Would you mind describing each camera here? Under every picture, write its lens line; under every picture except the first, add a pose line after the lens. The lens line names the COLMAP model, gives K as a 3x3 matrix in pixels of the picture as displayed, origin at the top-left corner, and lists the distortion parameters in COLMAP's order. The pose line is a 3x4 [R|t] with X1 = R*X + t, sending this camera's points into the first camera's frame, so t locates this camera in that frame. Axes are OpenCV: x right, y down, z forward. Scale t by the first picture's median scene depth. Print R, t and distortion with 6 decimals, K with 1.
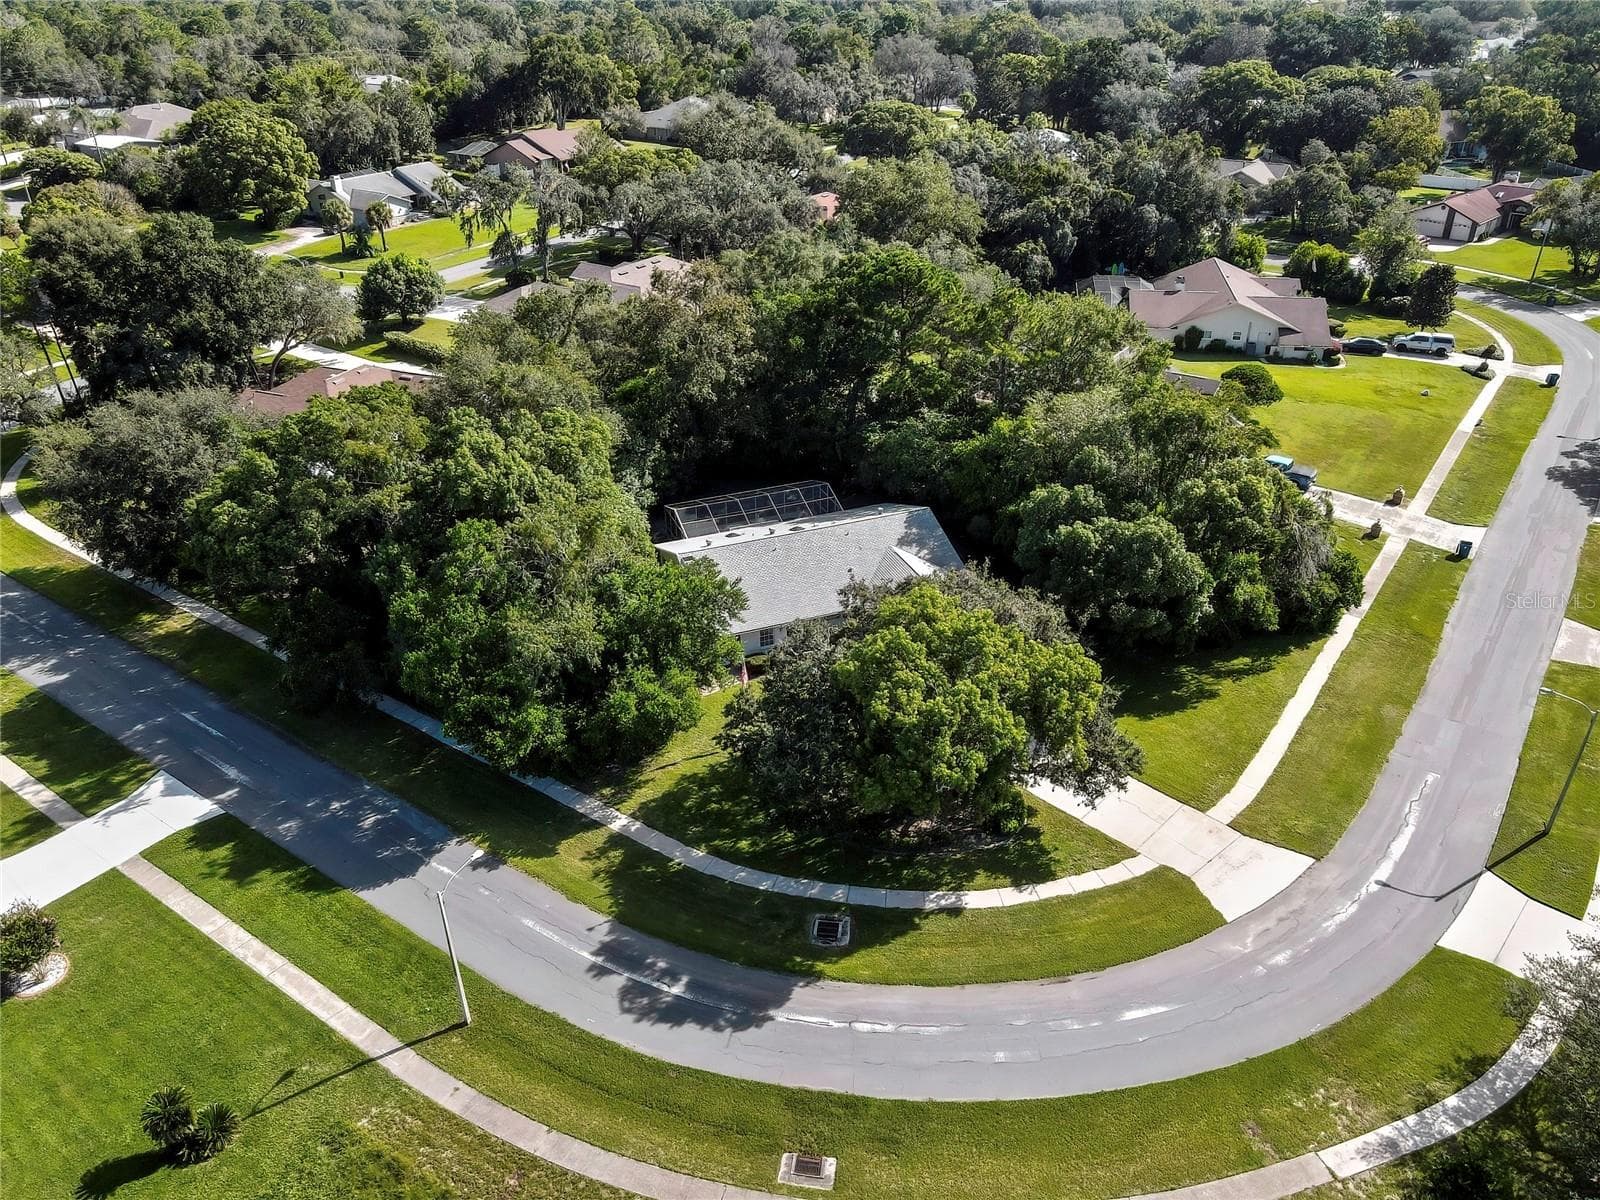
lens RADIAL K [[1174.2, 0, 798.5], [0, 1174.2, 599.6], [0, 0, 1]] dist [0.011245, -0.001106]
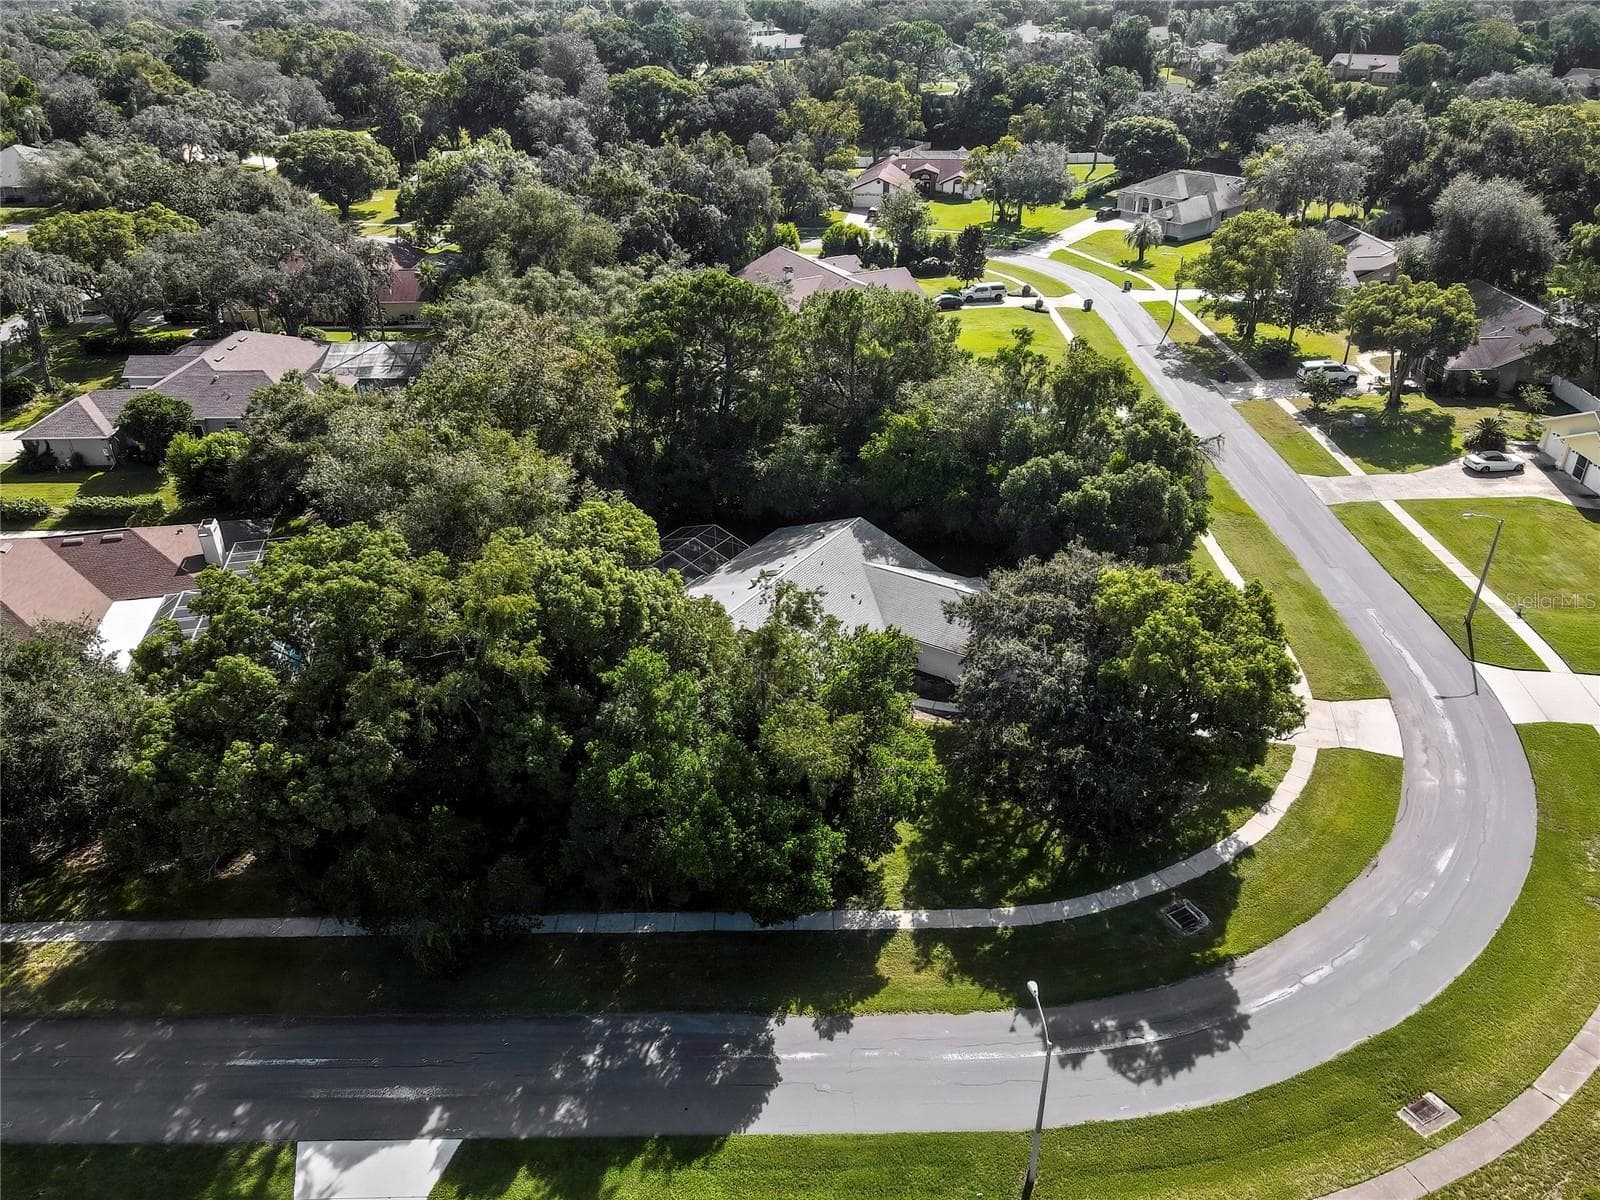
lens RADIAL K [[1174.2, 0, 799.5], [0, 1174.2, 600.1], [0, 0, 1]] dist [0.011245, -0.001106]
pose [[0.813322, -0.285909, 0.506718, -0.615568], [0.291526, 0.953973, 0.070345, -0.131779], [-0.503507, 0.090508, 0.859237, 0.255343]]
